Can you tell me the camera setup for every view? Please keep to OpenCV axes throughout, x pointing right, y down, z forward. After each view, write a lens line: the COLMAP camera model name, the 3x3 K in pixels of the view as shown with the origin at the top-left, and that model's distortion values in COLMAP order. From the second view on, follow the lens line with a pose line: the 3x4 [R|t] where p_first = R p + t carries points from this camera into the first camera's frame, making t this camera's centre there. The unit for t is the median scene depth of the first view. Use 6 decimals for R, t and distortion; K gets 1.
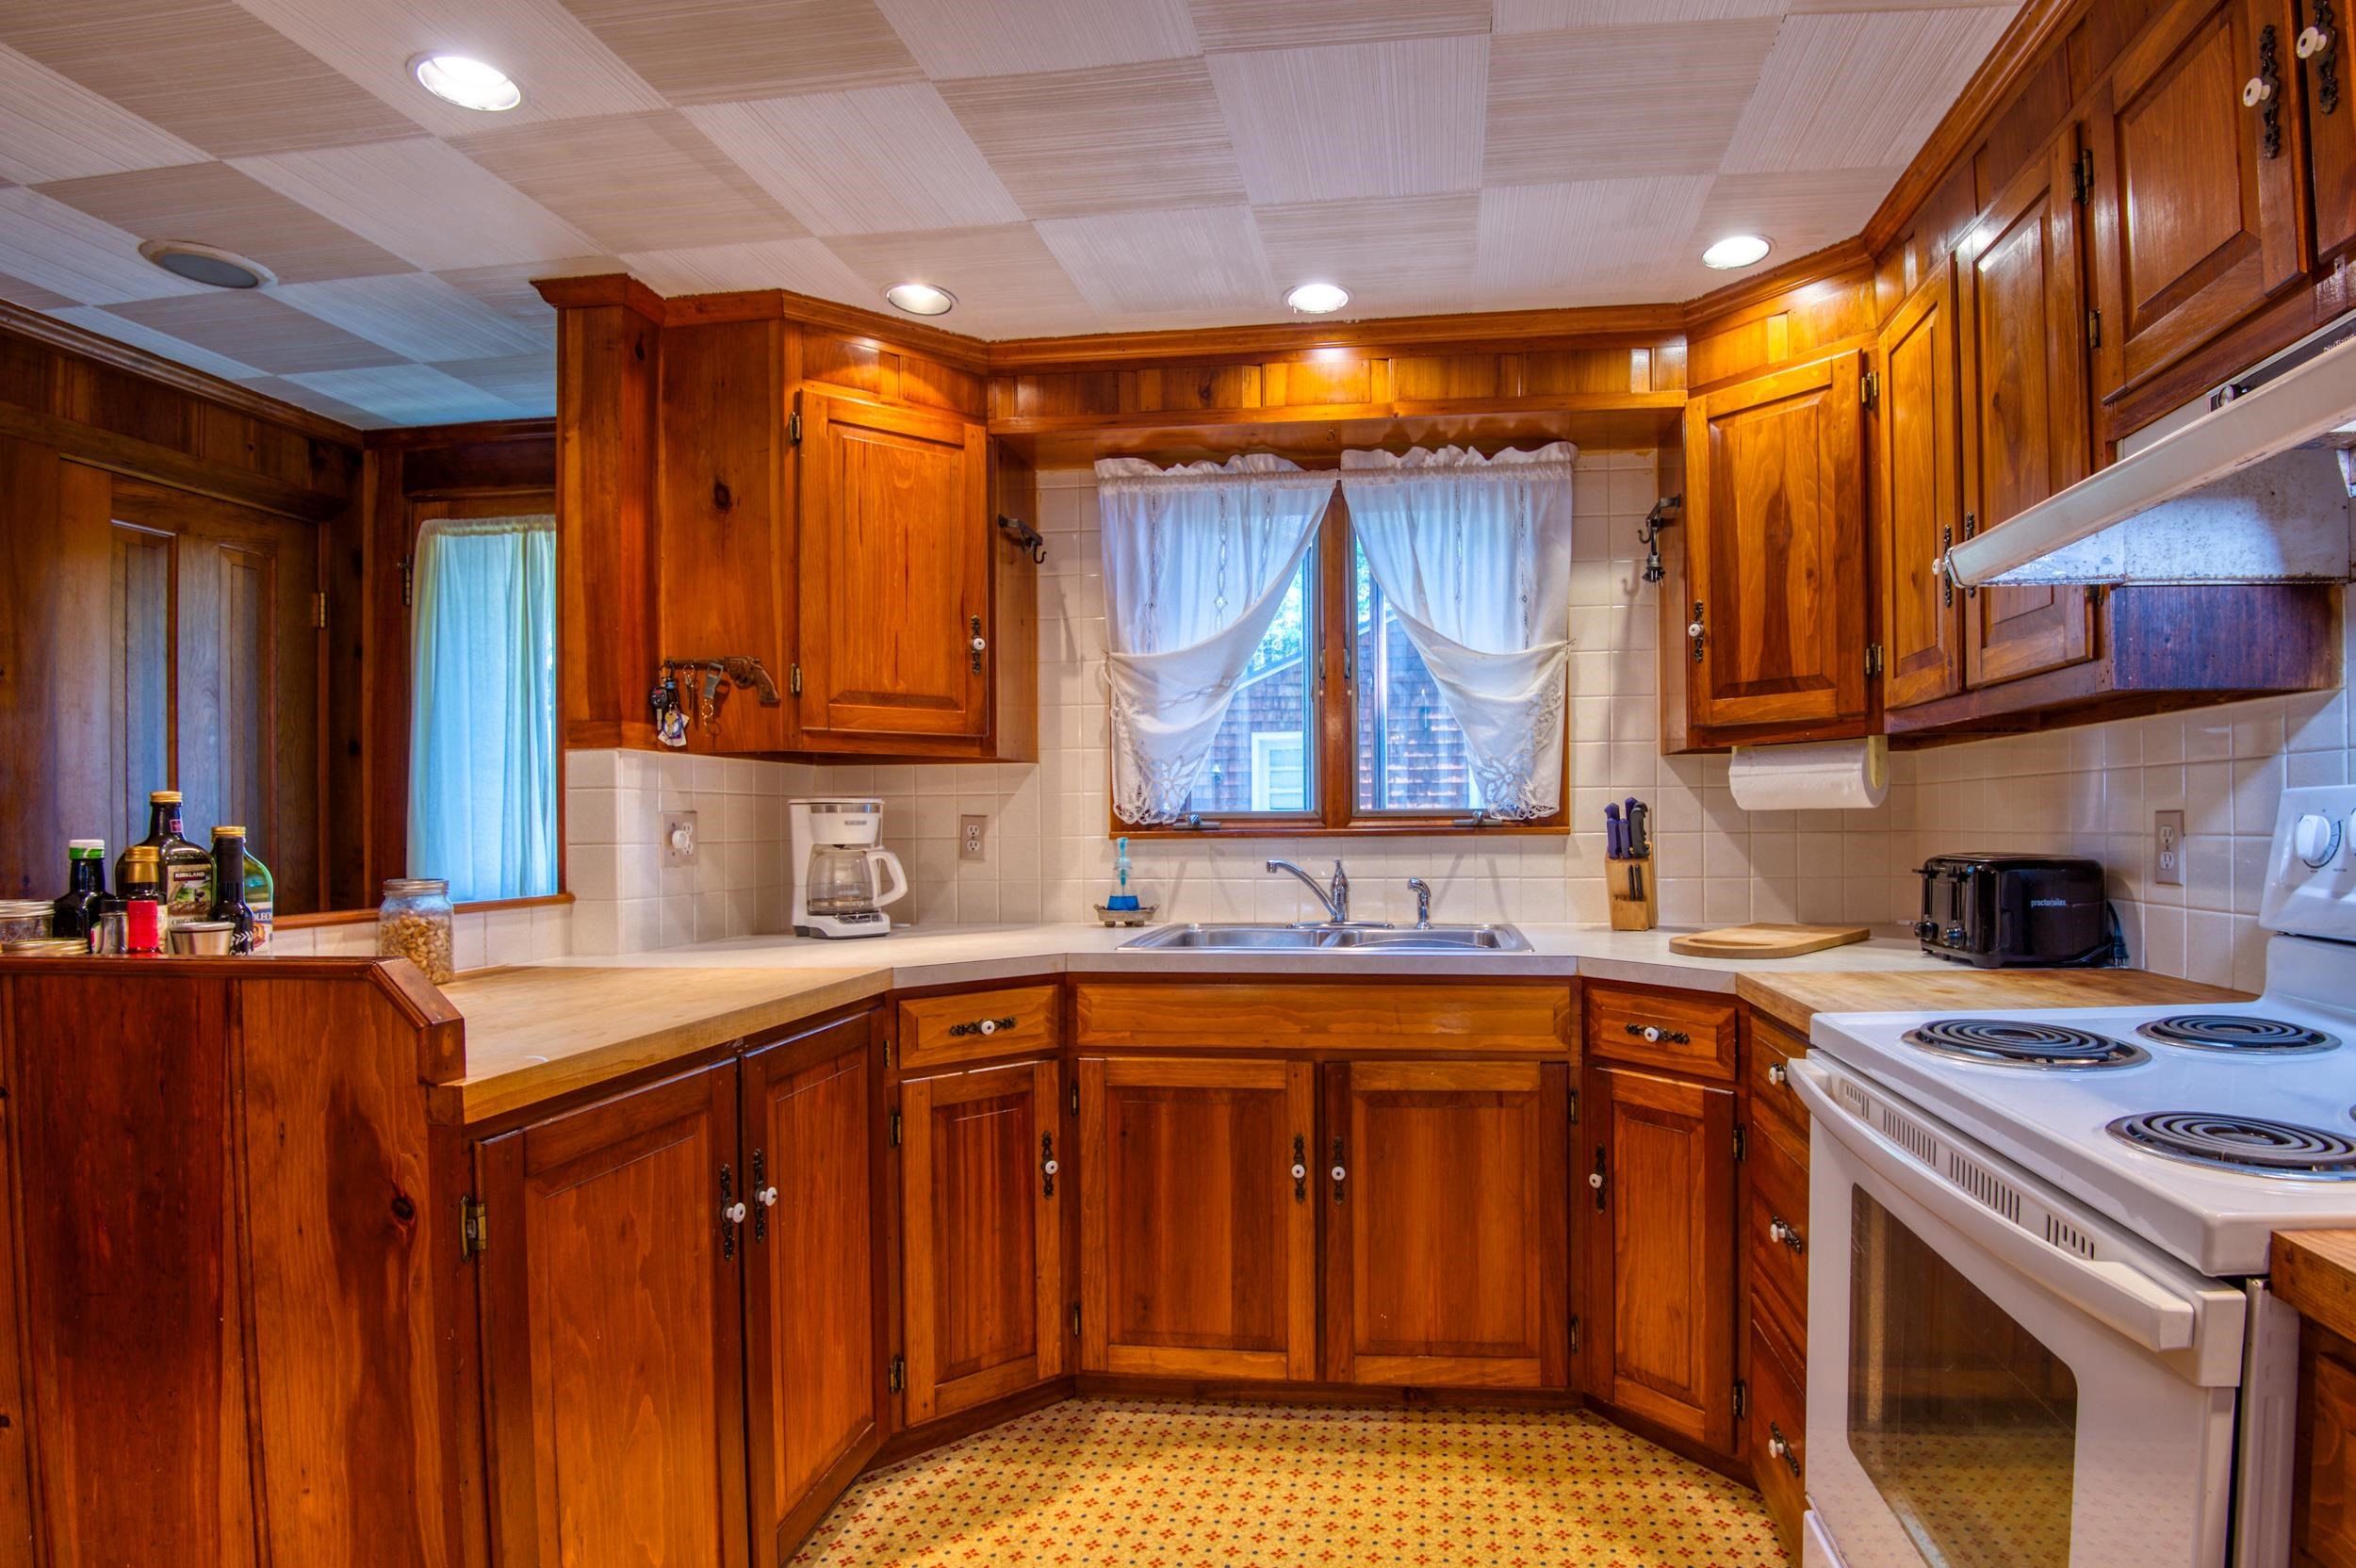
lens RADIAL K [[1134.2, 0, 1355.3], [0, 1134.2, 825.4], [0, 0, 1]] dist [-0.003789, -0.019781]
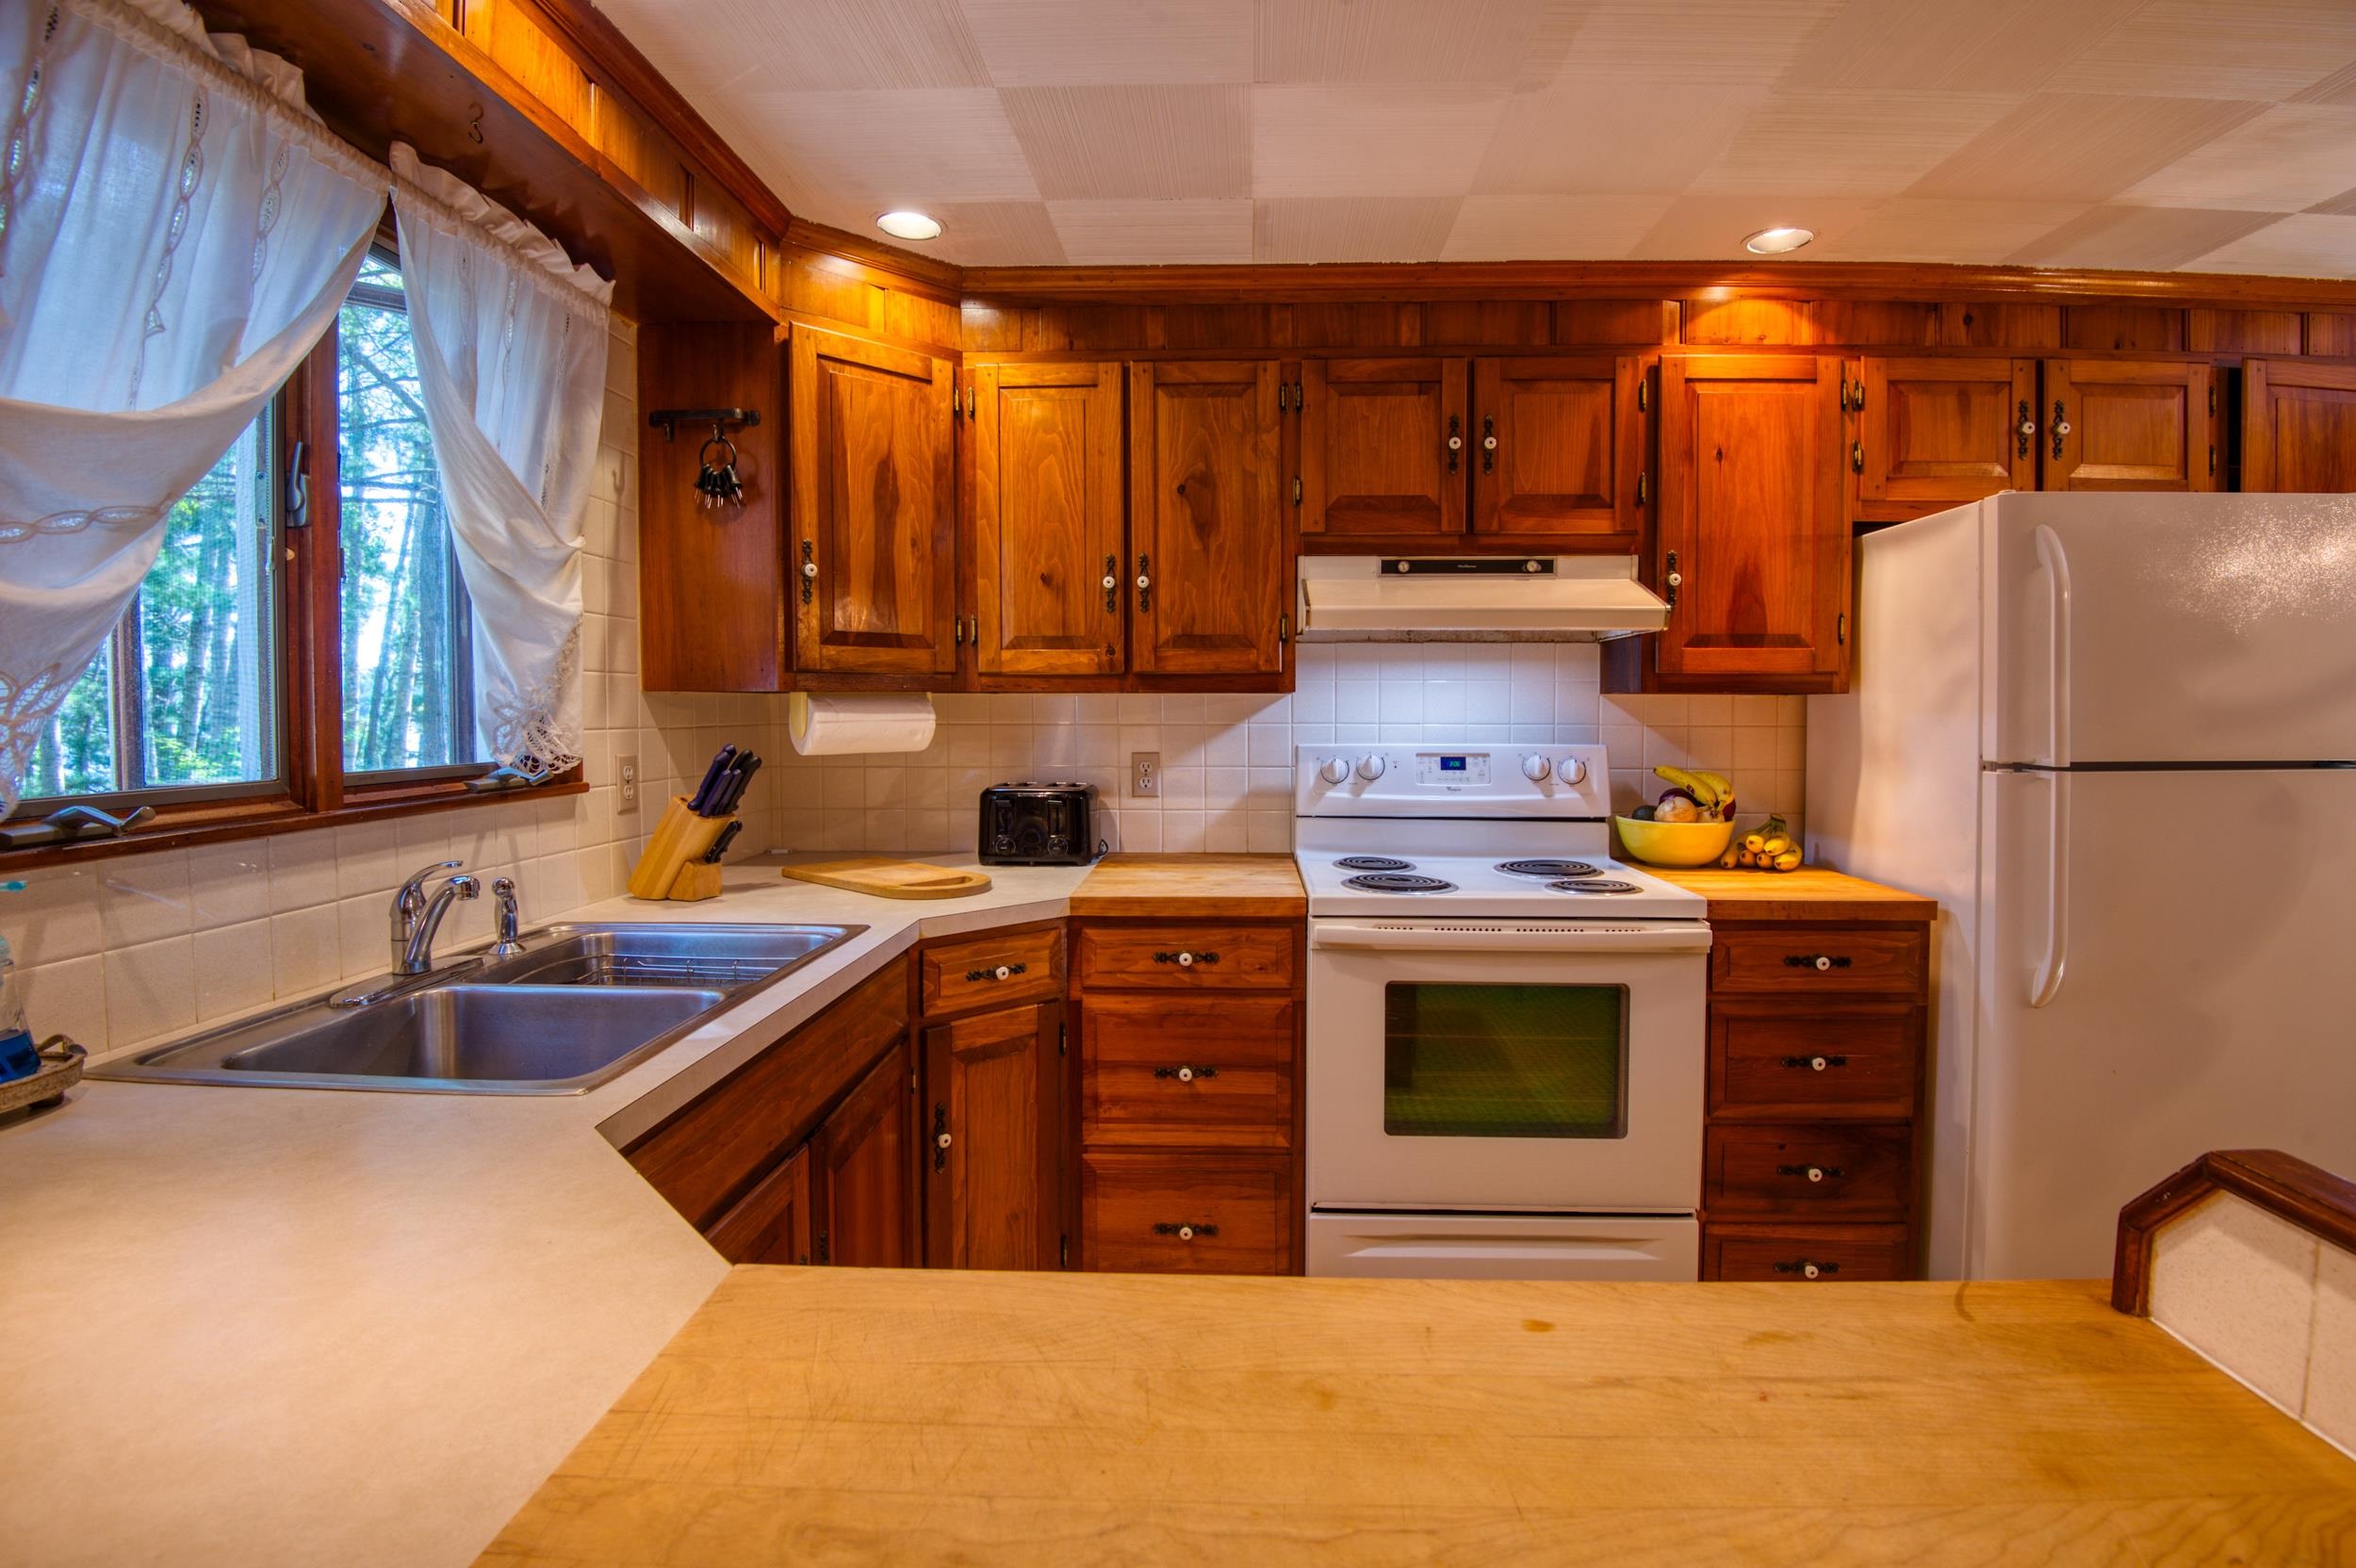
lens RADIAL K [[1120.6, 0, 1163.6], [0, 1120.6, 746.8], [0, 0, 1]] dist [-0.021300, -0.000783]
pose [[-0.015112, -0.028448, 0.999481, -0.672909], [0.004007, 0.999585, 0.028512, -0.049817], [-0.999878, 0.004436, -0.014992, 0.736668]]
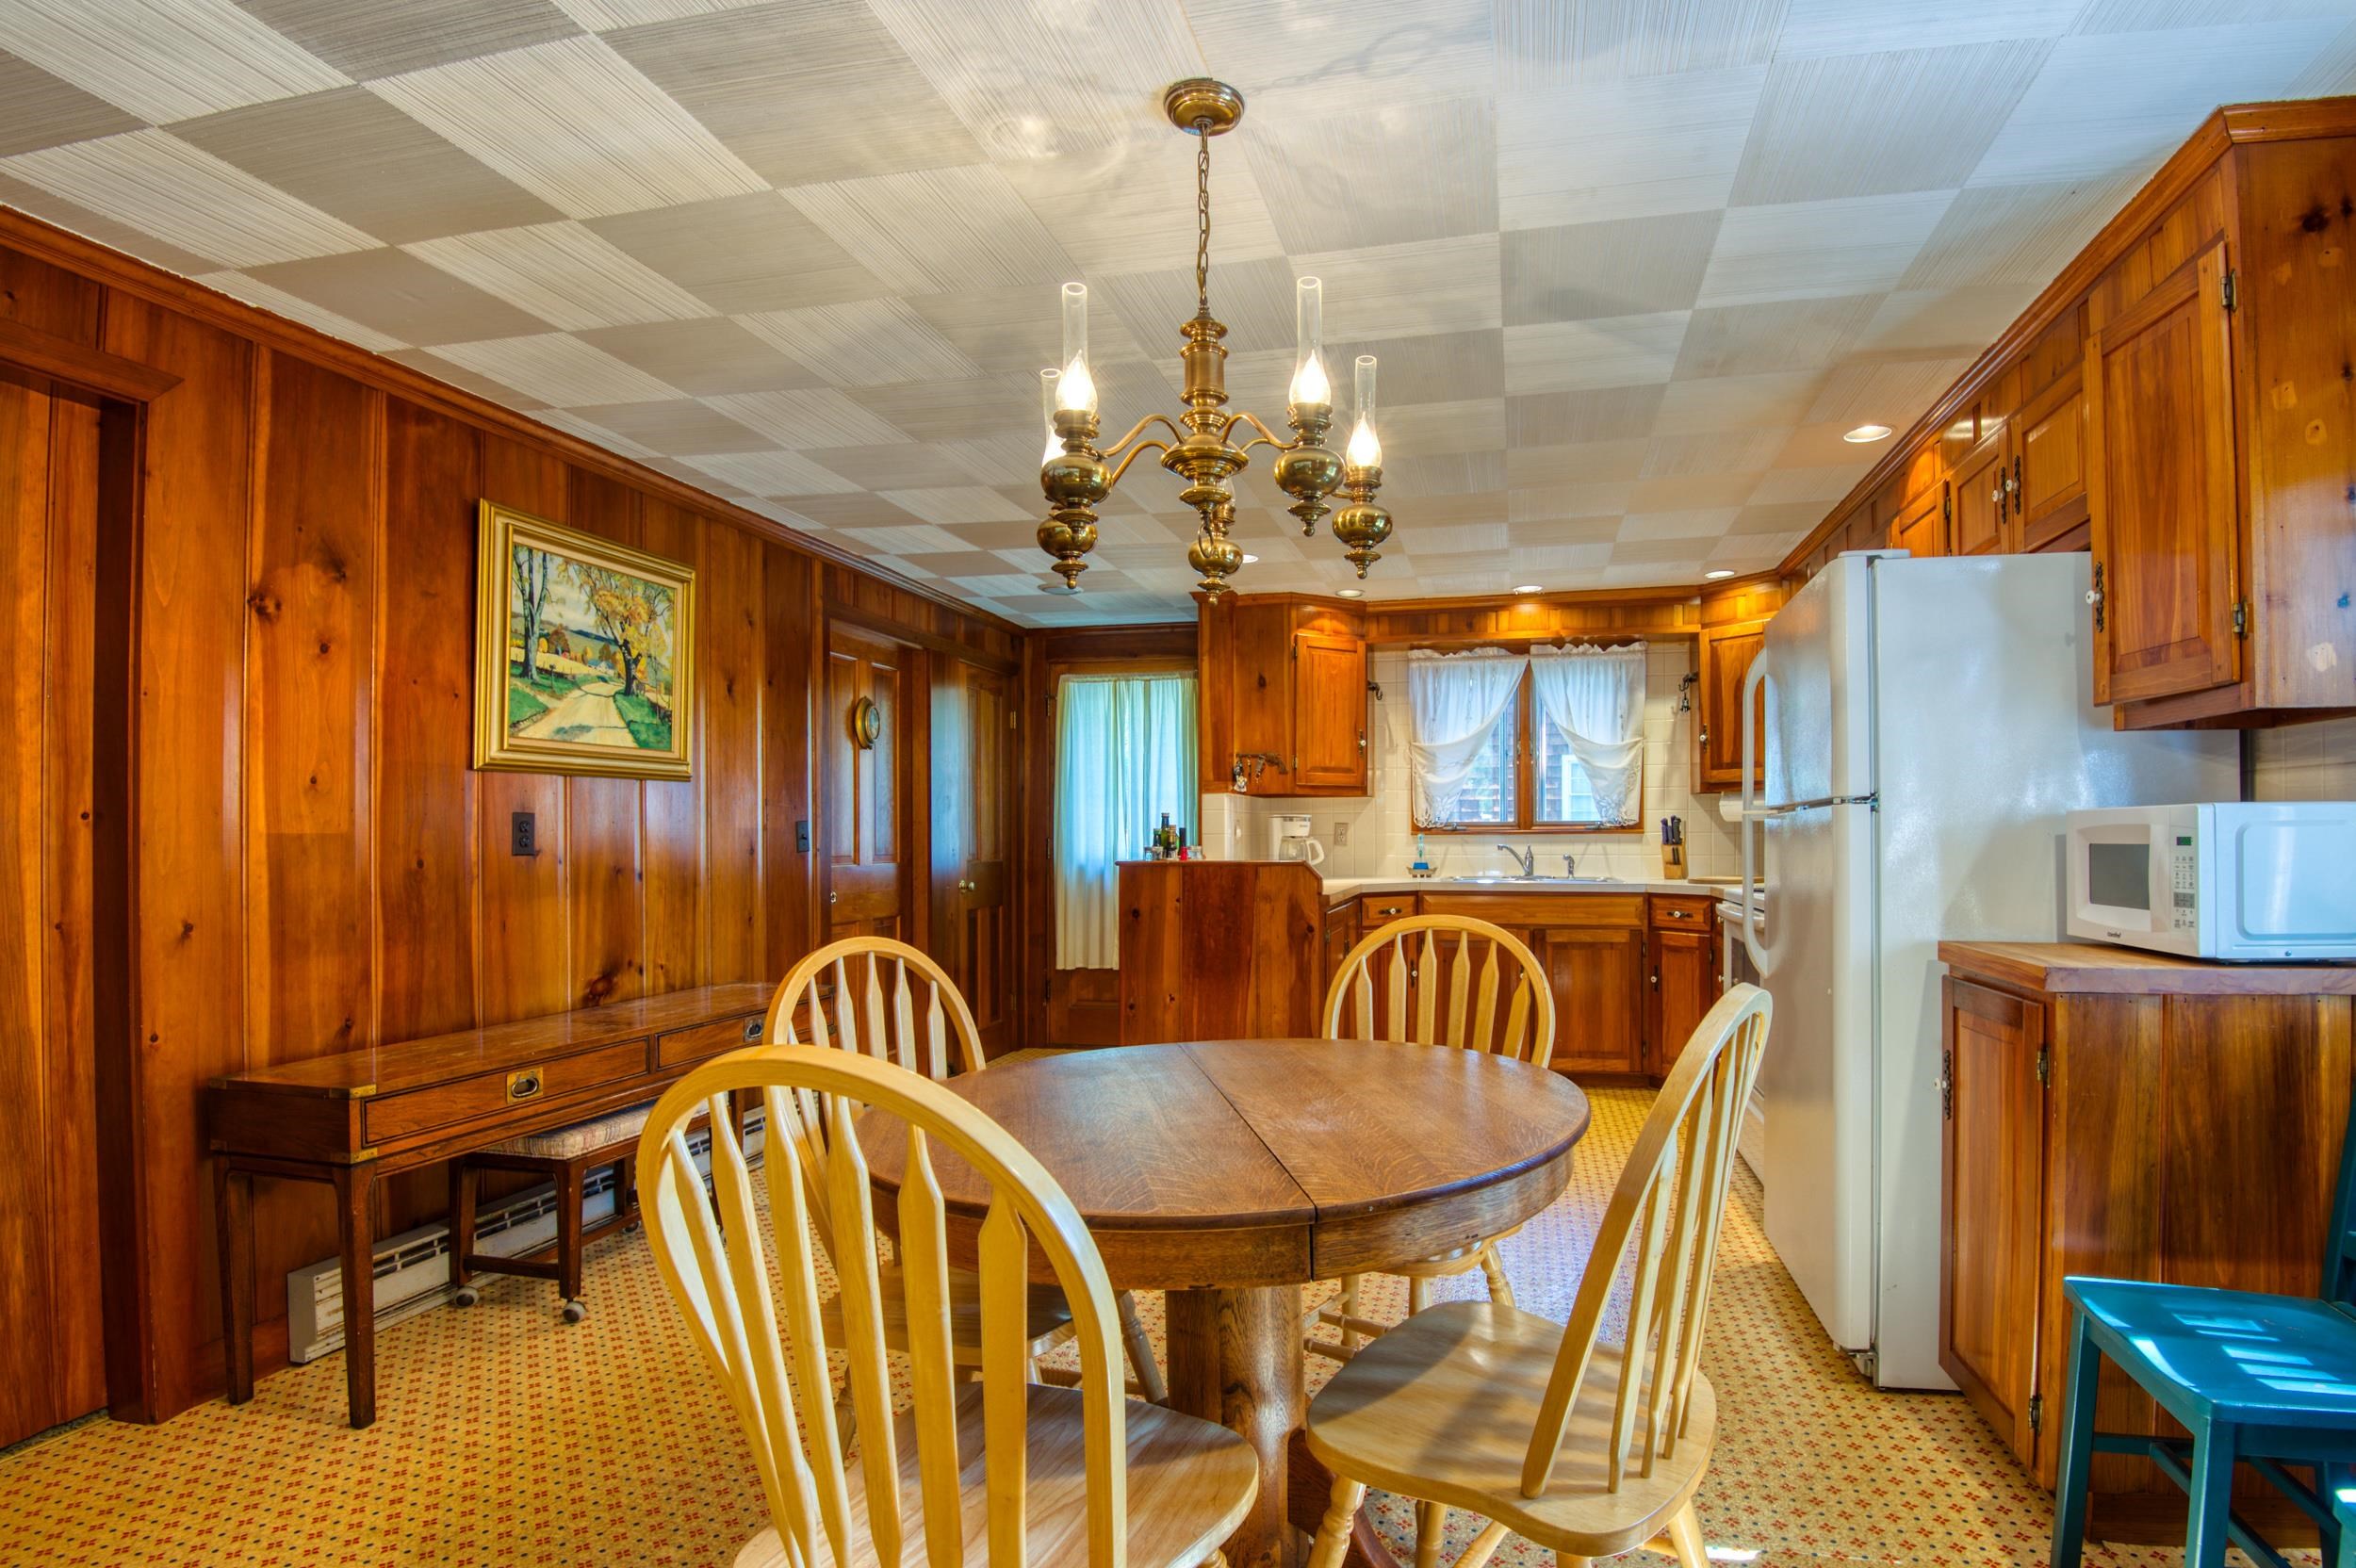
lens RADIAL K [[1103.7, 0, 1330.1], [0, 1103.7, 830.8], [0, 0, 1]] dist [-0.000688, -0.000088]
pose [[0.995269, 0.004034, -0.097069, -0.208962], [-0.004726, 0.999965, -0.006899, 0.023081], [0.097038, 0.007326, 0.995254, -1.196332]]
